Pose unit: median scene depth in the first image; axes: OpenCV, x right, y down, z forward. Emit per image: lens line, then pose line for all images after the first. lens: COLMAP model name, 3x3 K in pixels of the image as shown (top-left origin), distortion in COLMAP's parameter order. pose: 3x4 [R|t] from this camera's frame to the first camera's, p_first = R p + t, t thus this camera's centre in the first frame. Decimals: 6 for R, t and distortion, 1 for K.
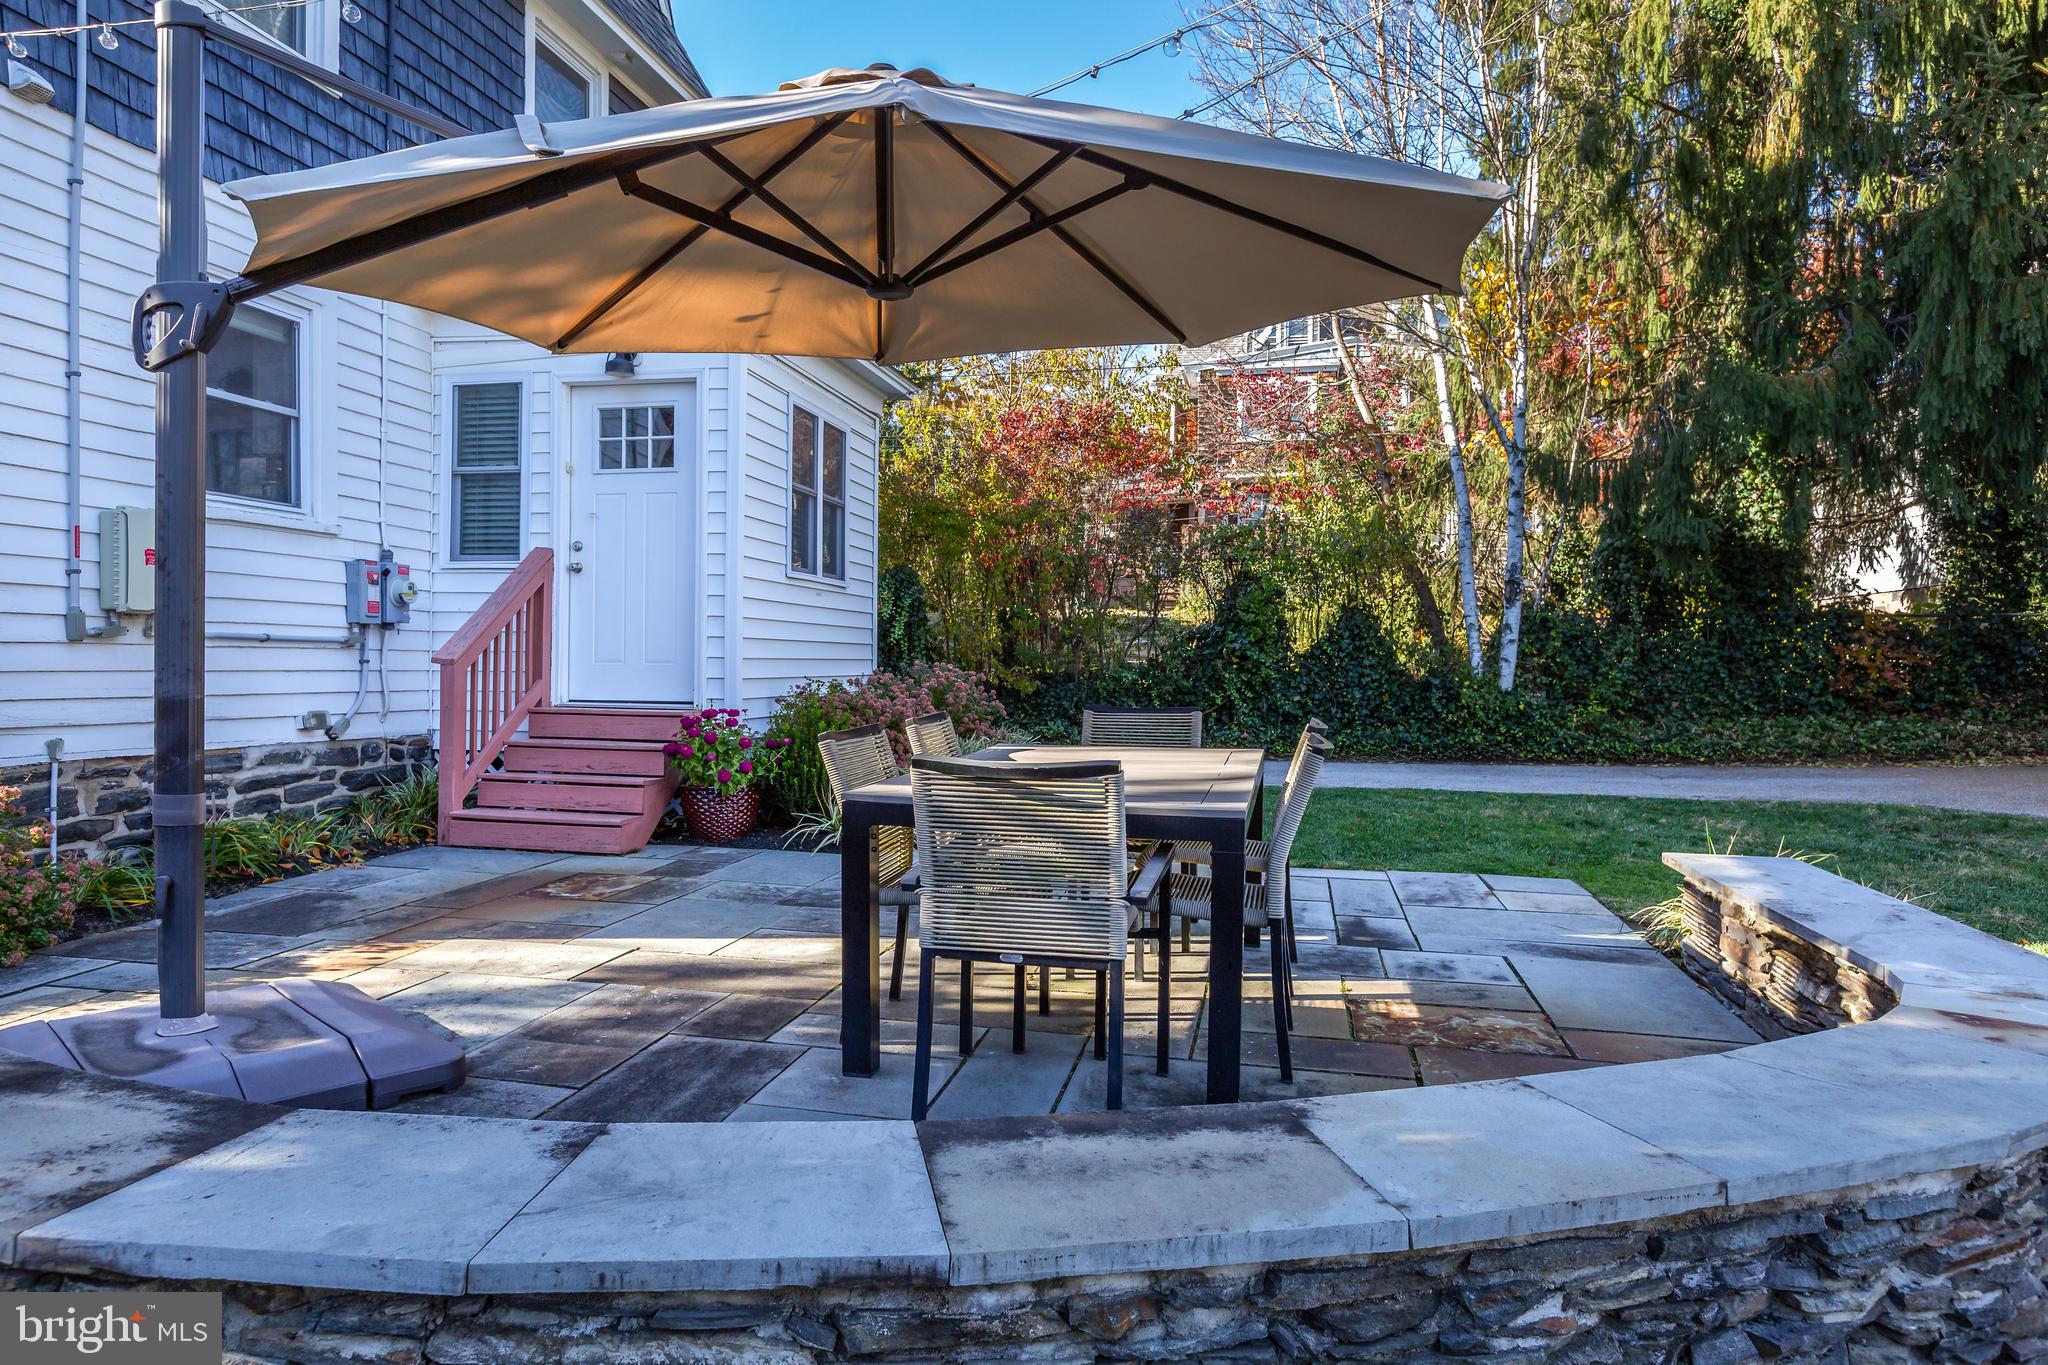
lens RADIAL K [[1235.3, 0, 1024.2], [0, 1235.3, 668.2], [0, 0, 1]] dist [0.002325, -0.000062]
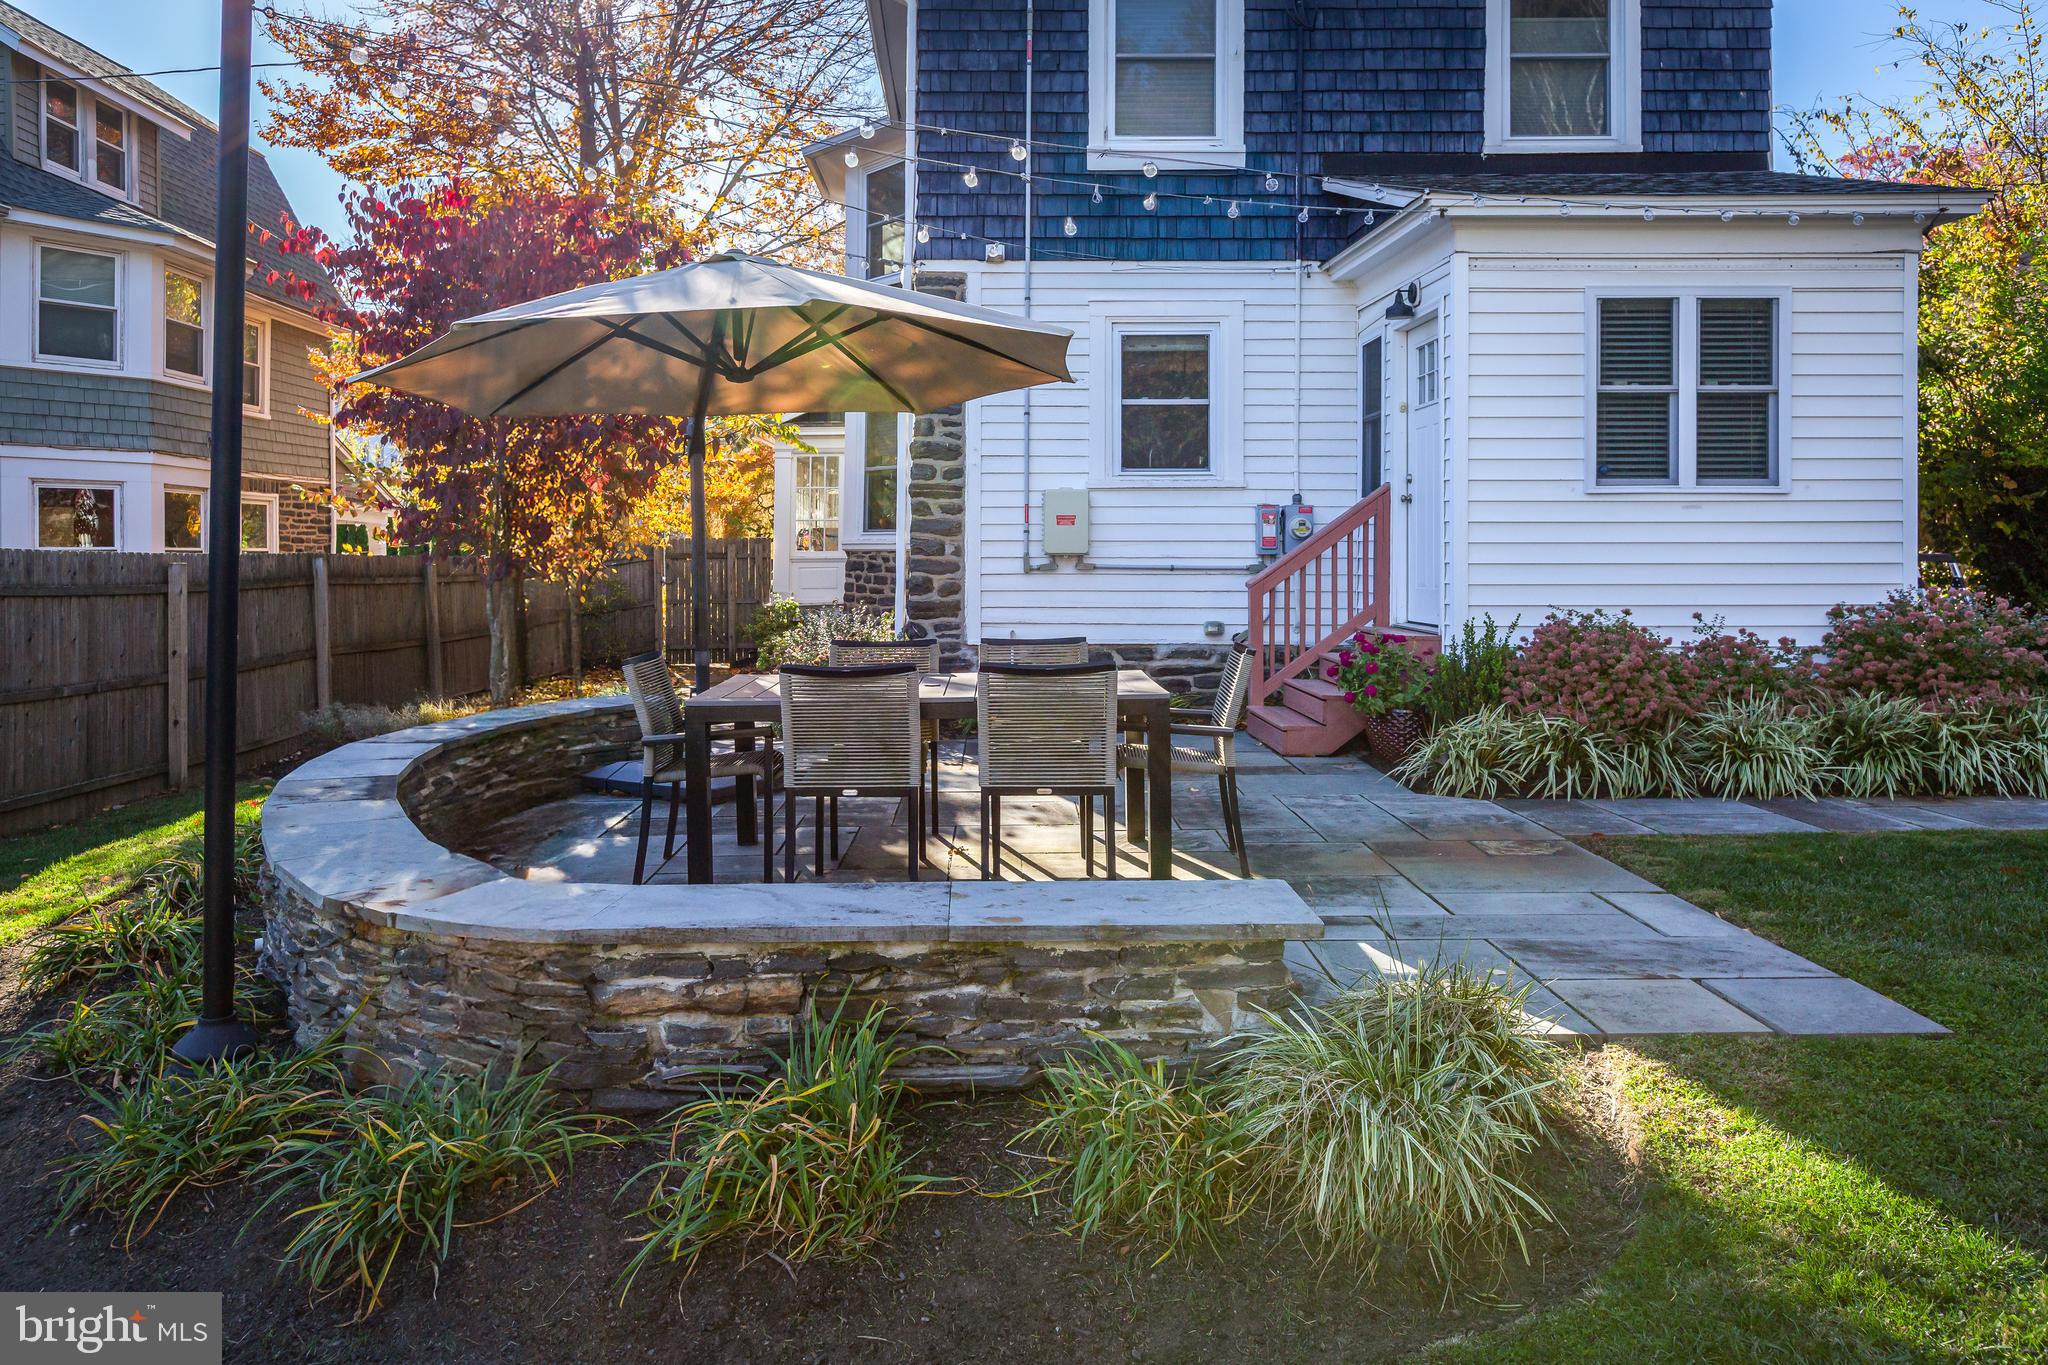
lens RADIAL K [[1401.3, 0, 992.6], [0, 1401.3, 561.5], [0, 0, 1]] dist [-0.004135, -0.002358]
pose [[0.217955, -0.004454, -0.975949, 0.823938], [-0.002291, 0.999984, -0.005076, -0.021028], [0.975956, 0.003343, 0.217942, 0.416840]]
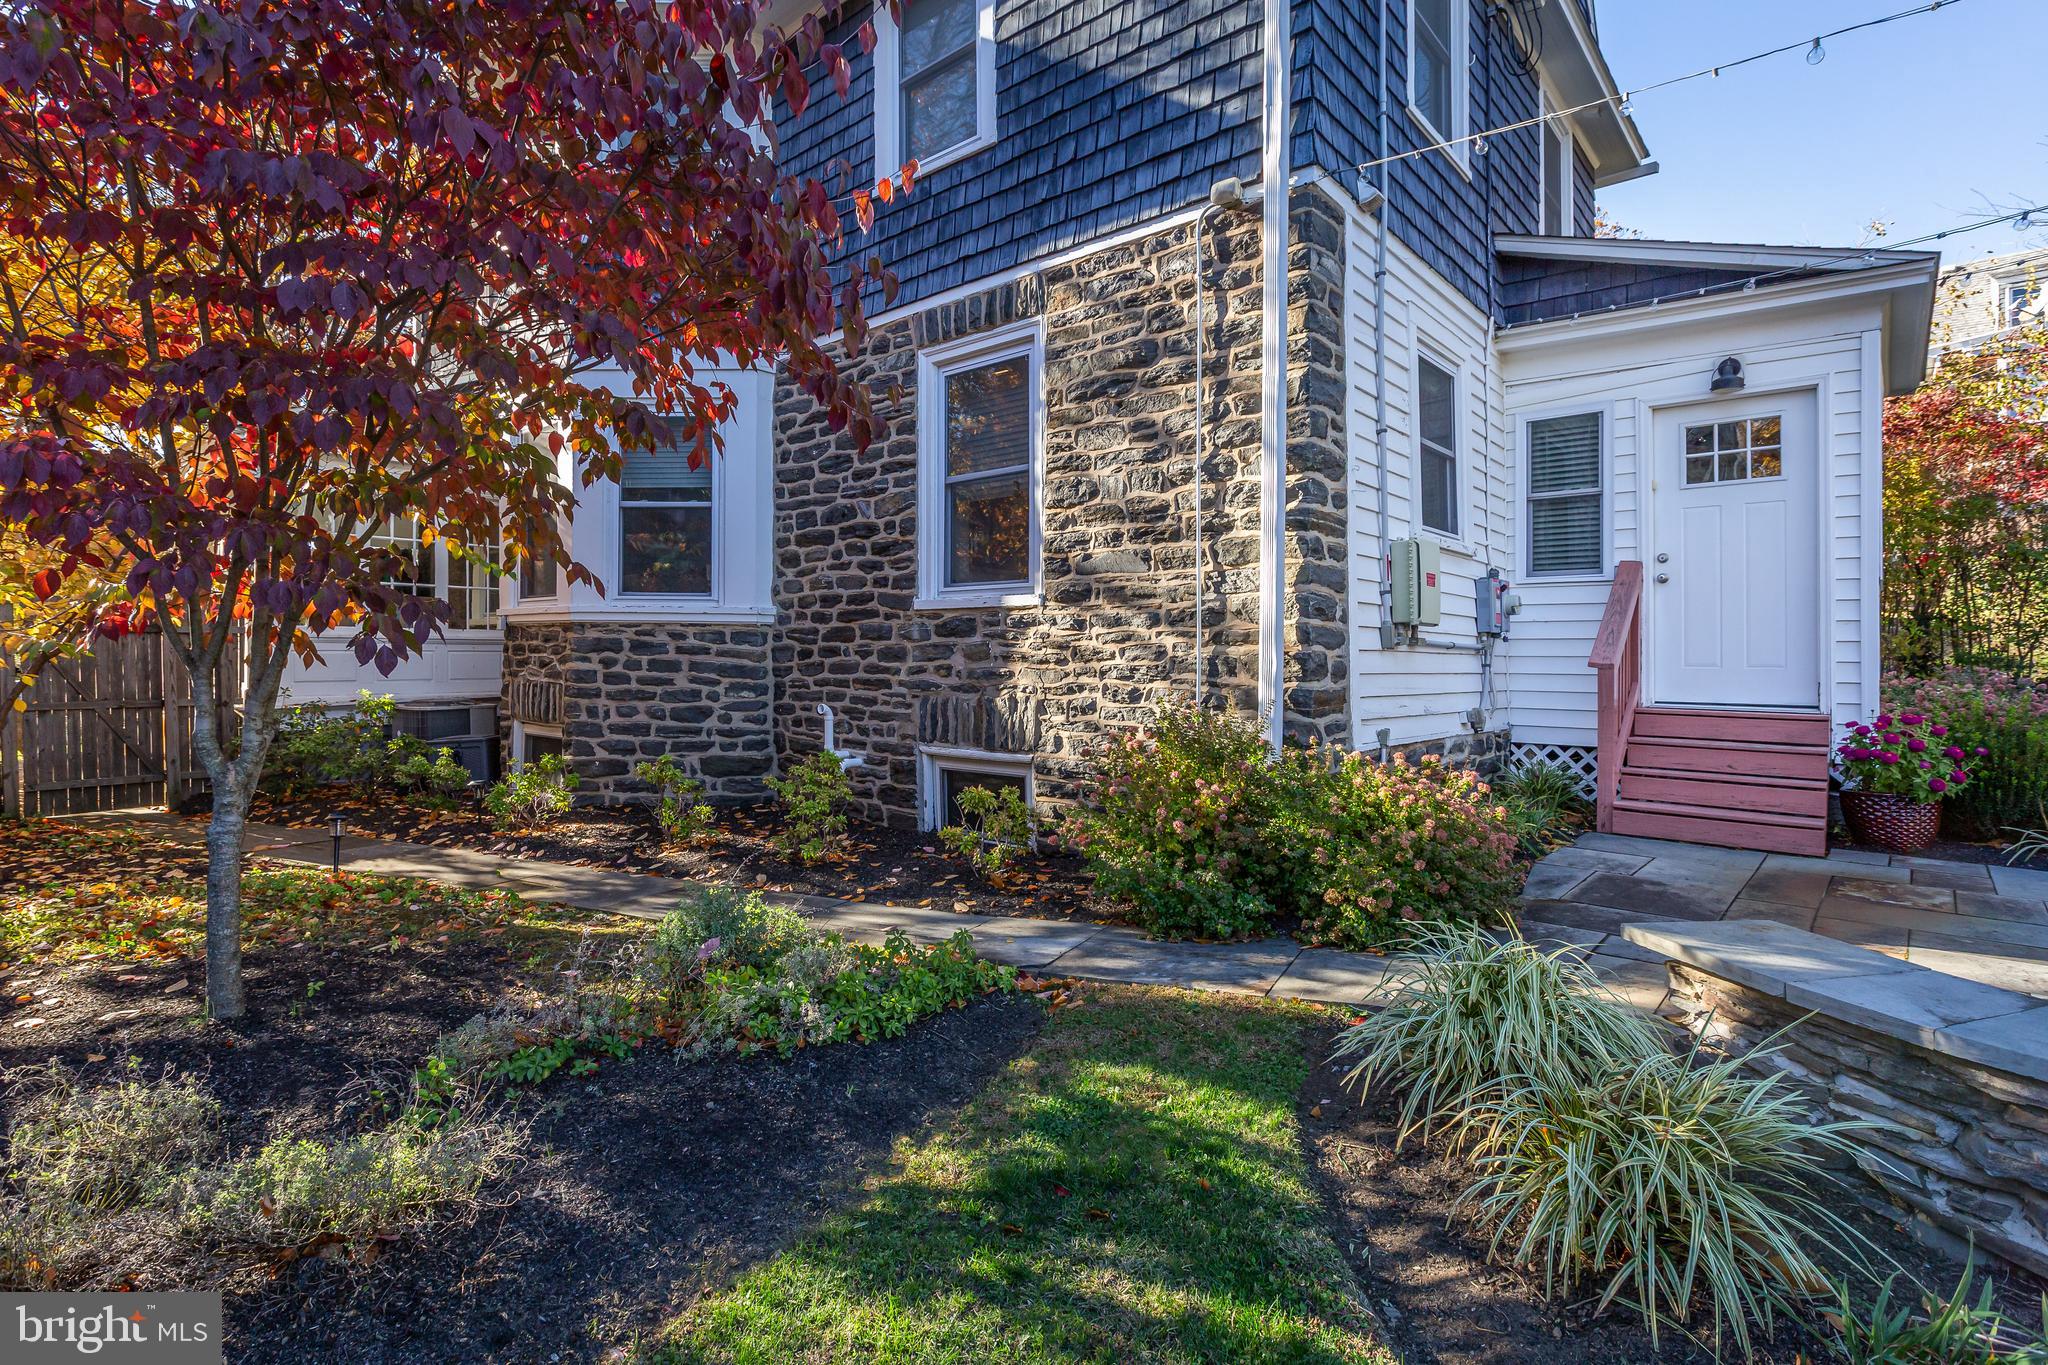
lens RADIAL K [[987.6, 0, 1022.1], [0, 987.6, 668.8], [0, 0, 1]] dist [-0.000181, -0.000219]
pose [[0.873040, 0.003528, -0.487636, -0.471014], [-0.003905, 0.999992, 0.000243, -0.000985], [0.487633, 0.001692, 0.873047, -0.019640]]
